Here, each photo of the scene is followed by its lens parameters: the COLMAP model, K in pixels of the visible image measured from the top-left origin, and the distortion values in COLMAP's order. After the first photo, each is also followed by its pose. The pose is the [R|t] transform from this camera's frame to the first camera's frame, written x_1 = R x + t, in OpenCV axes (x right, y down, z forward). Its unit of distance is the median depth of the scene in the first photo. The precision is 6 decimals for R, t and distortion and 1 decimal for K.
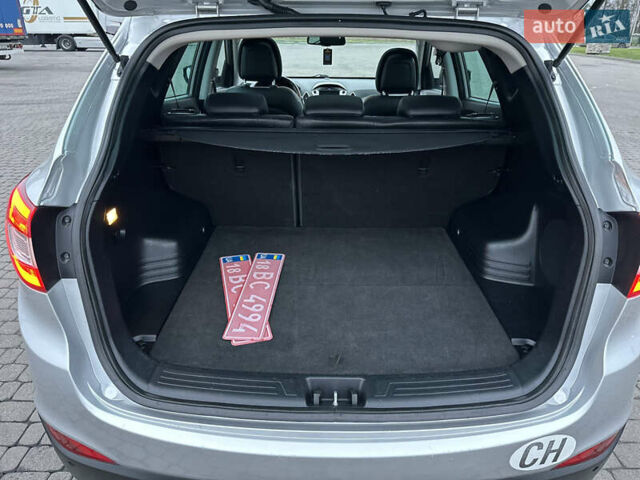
lens RADIAL K [[460.7, 0, 321.2], [0, 460.7, 240.8], [0, 0, 1]] dist [0.059297, -0.082900]
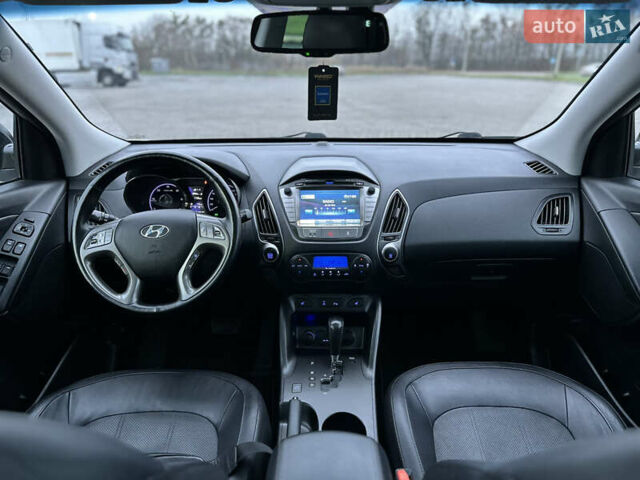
lens RADIAL K [[460.7, 0, 316.7], [0, 460.7, 243.5], [0, 0, 1]] dist [0.059297, -0.082900]
pose [[0.999837, -0.017856, -0.002611, 0.019935], [0.017684, 0.998316, -0.055253, -0.662865], [0.003593, 0.055198, 0.998469, 1.656463]]
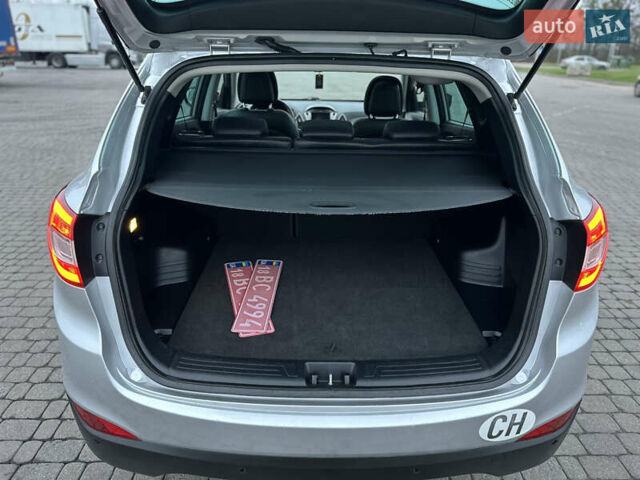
lens RADIAL K [[460.7, 0, 320.4], [0, 460.7, 241.7], [0, 0, 1]] dist [0.059297, -0.082900]
pose [[0.999734, 0.001181, 0.023041, -0.019211], [-0.000397, 0.999422, -0.033990, 0.028144], [-0.023068, 0.033972, 0.999157, -0.151726]]
